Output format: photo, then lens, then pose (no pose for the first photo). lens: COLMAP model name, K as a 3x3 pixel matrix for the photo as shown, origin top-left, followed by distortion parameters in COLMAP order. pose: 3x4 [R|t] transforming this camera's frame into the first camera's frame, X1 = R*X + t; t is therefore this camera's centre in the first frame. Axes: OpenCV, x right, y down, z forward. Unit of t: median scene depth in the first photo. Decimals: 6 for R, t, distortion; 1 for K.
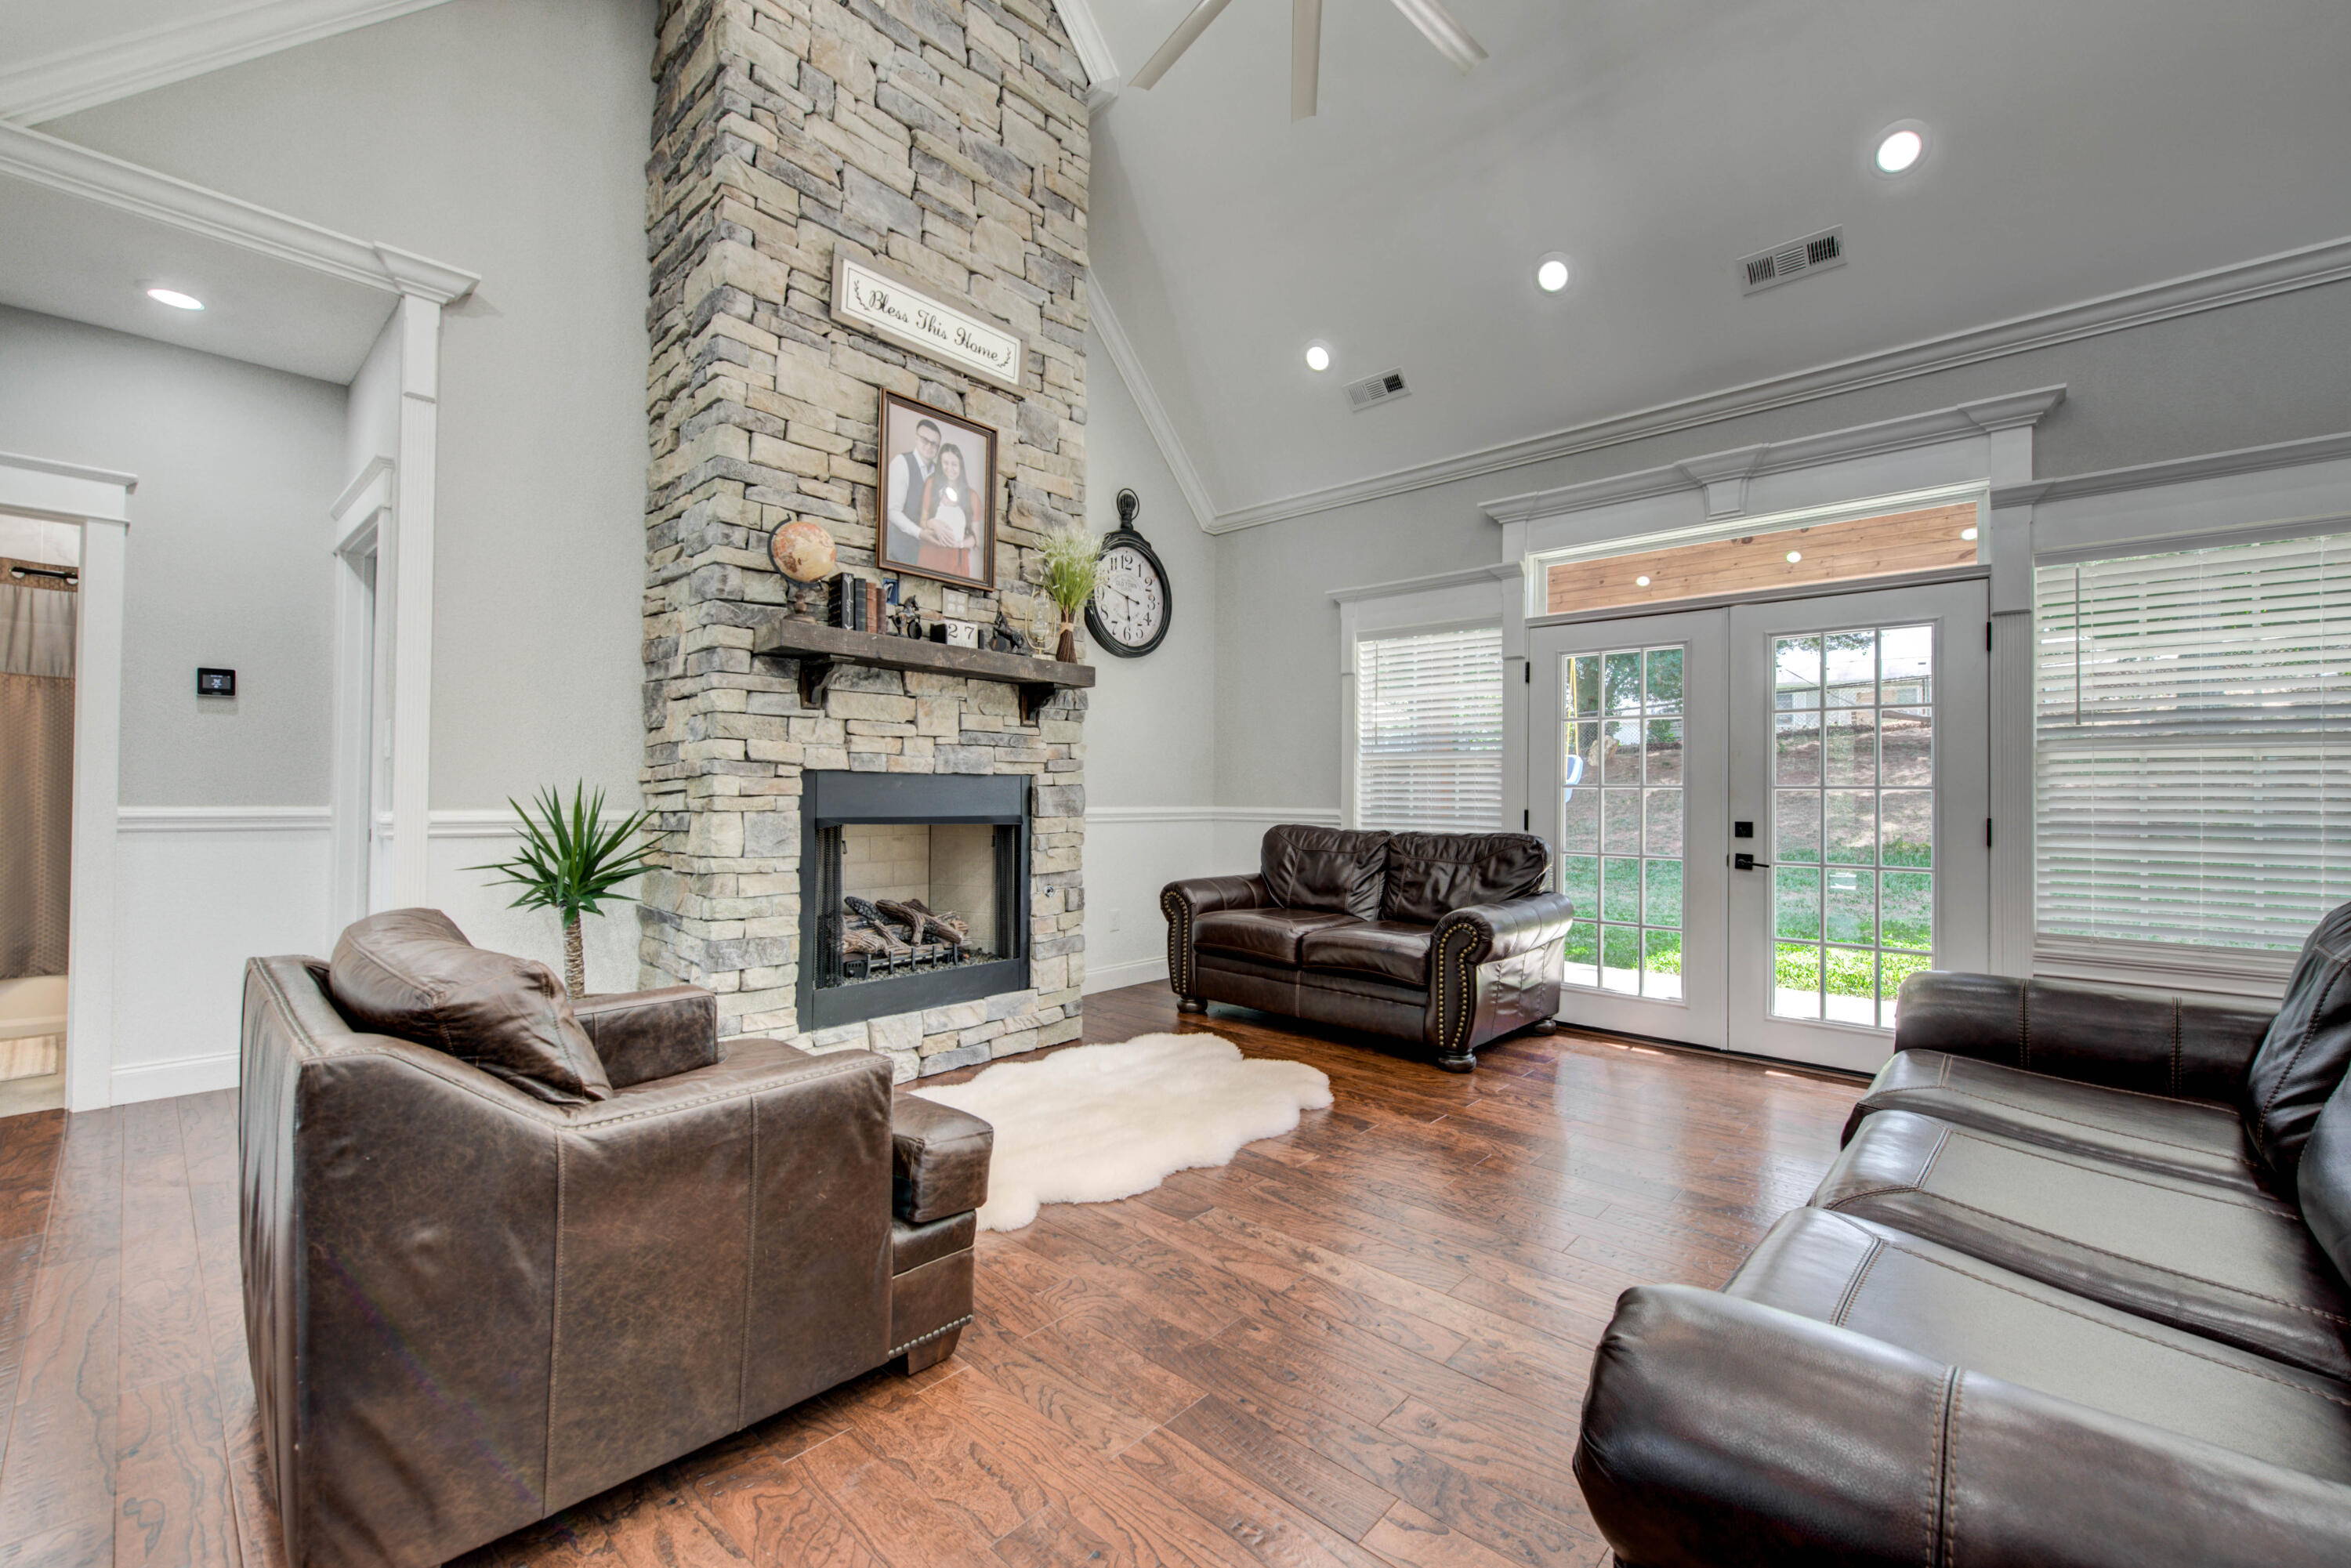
lens RADIAL K [[987.3, 0, 1202.6], [0, 987.3, 781.6], [0, 0, 1]] dist [0.001043, -0.000208]
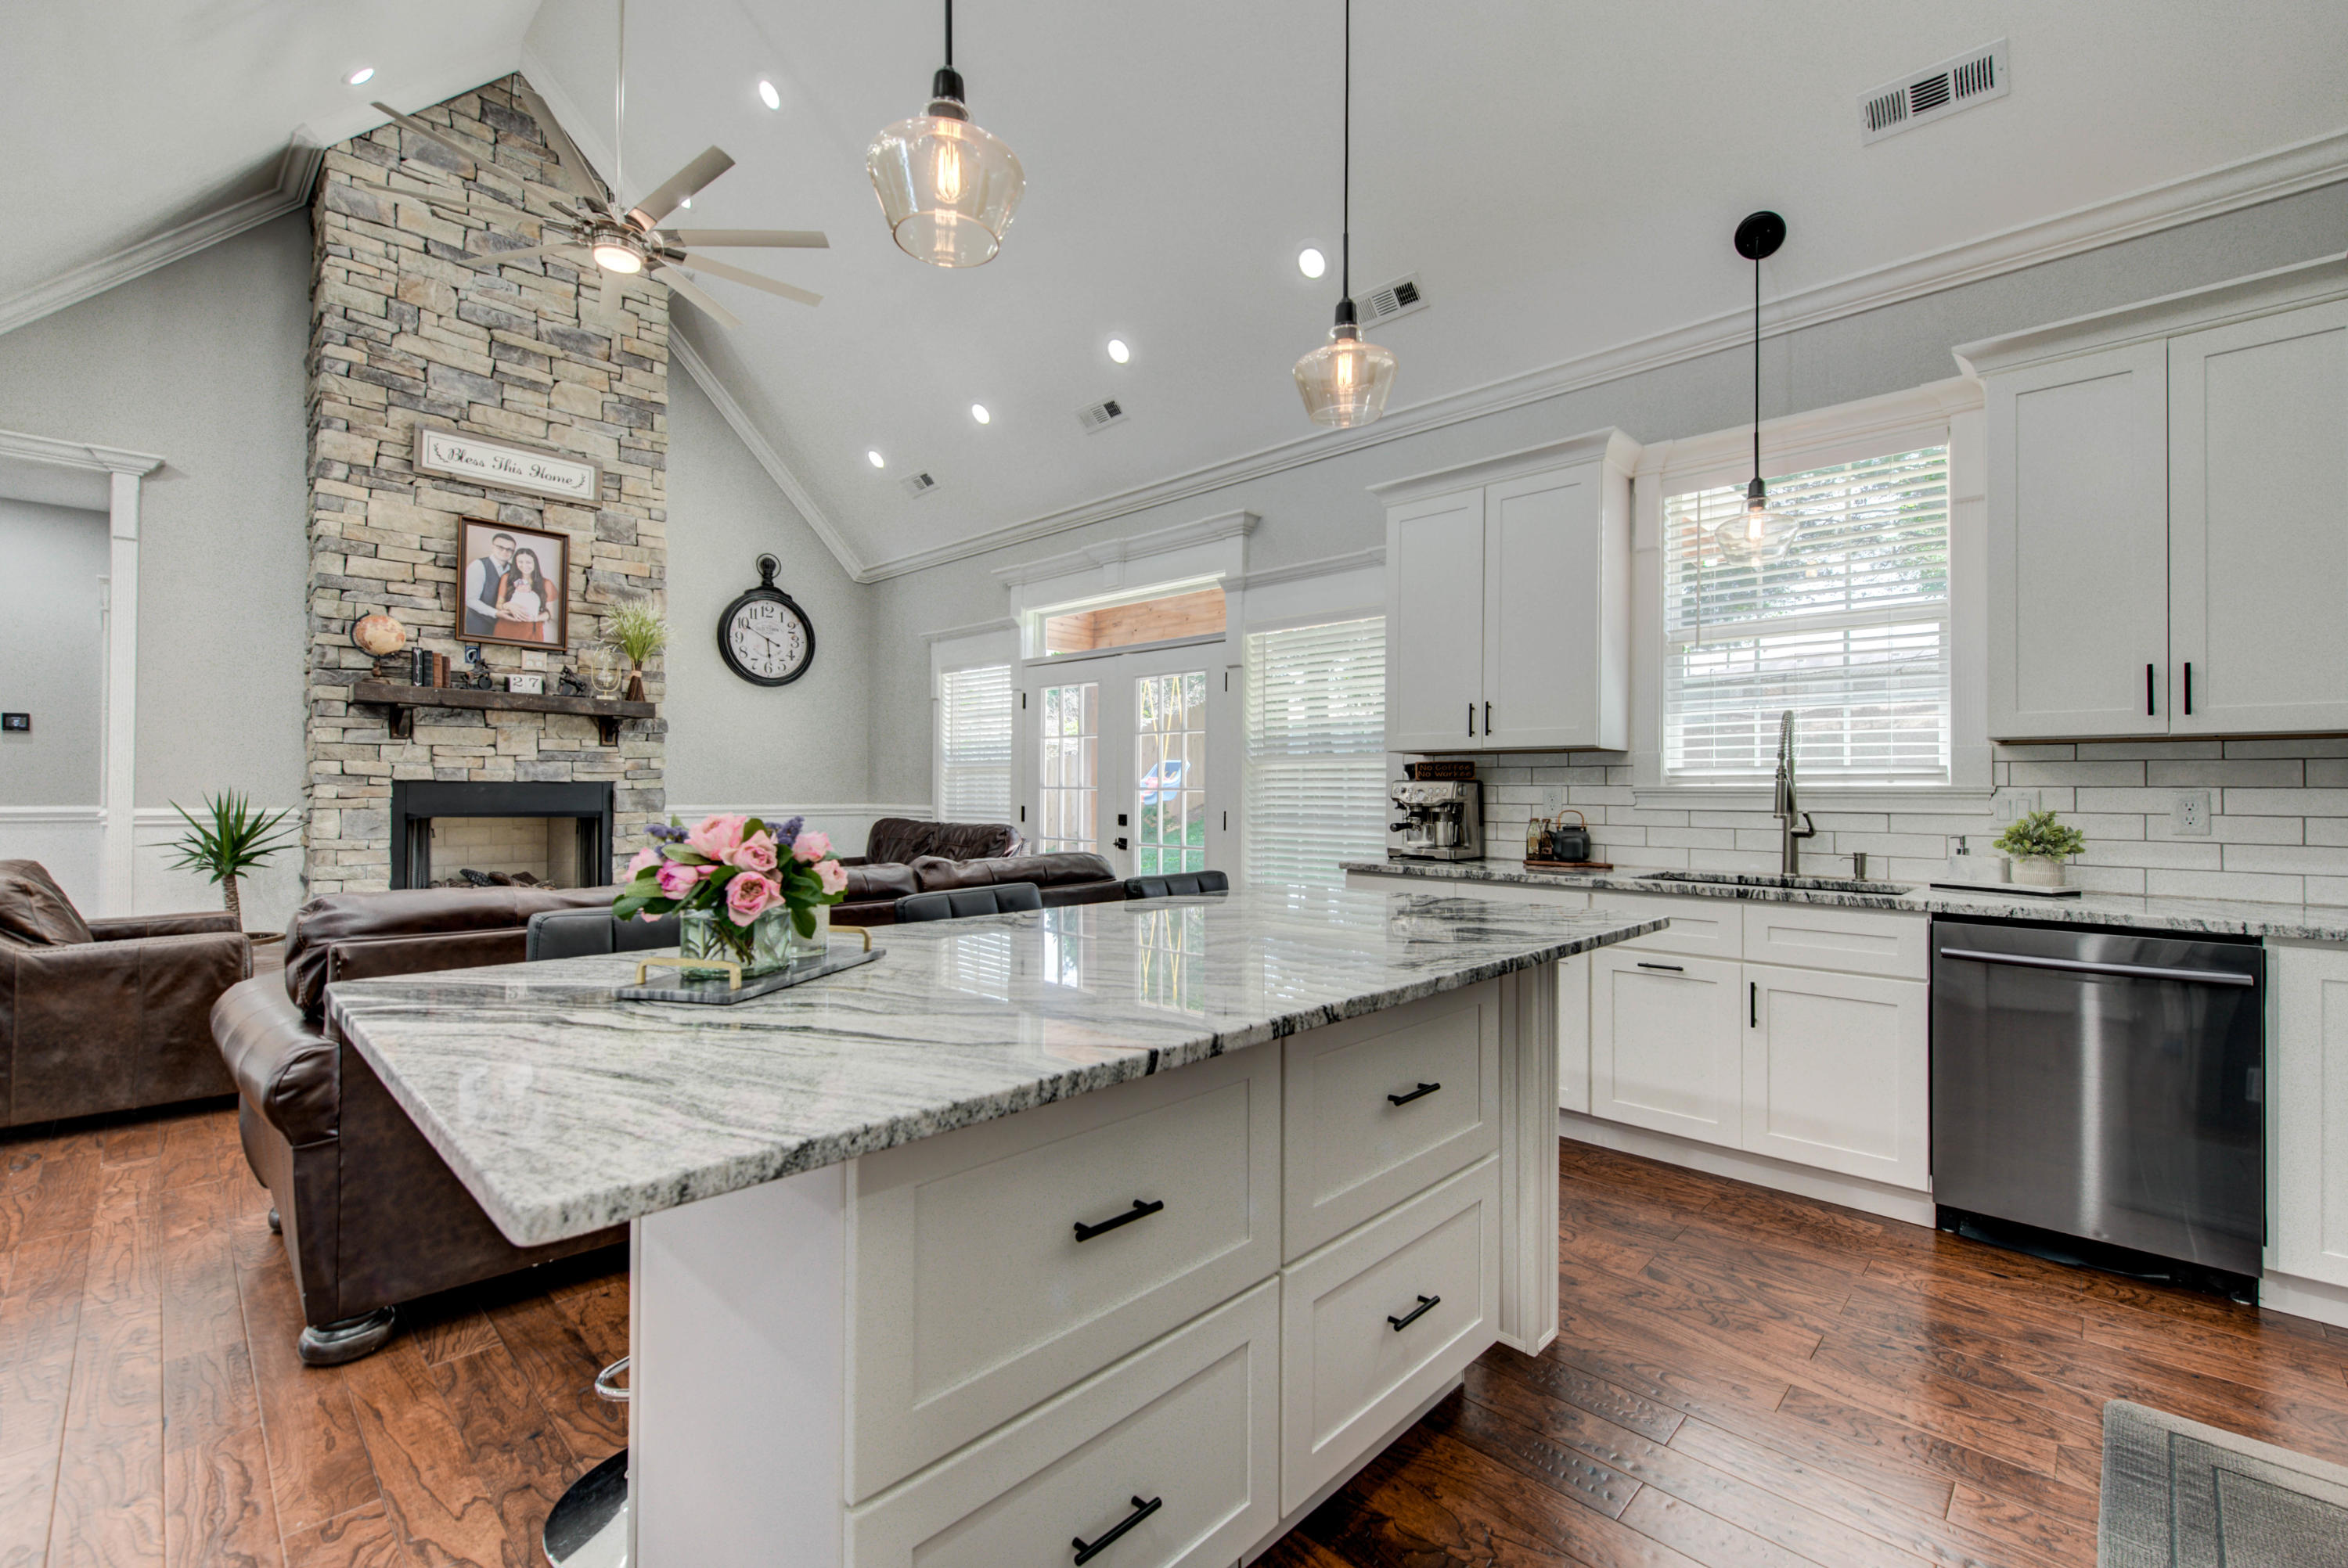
lens RADIAL K [[1012.0, 0, 1174.0], [0, 1012.0, 784.0], [0, 0, 1]] dist [-0.000888, -0.000237]
pose [[0.999478, -0.003438, -0.032128, 0.755650], [0.003626, 0.999977, 0.005805, -0.010156], [0.032107, -0.005919, 0.999467, -0.441319]]
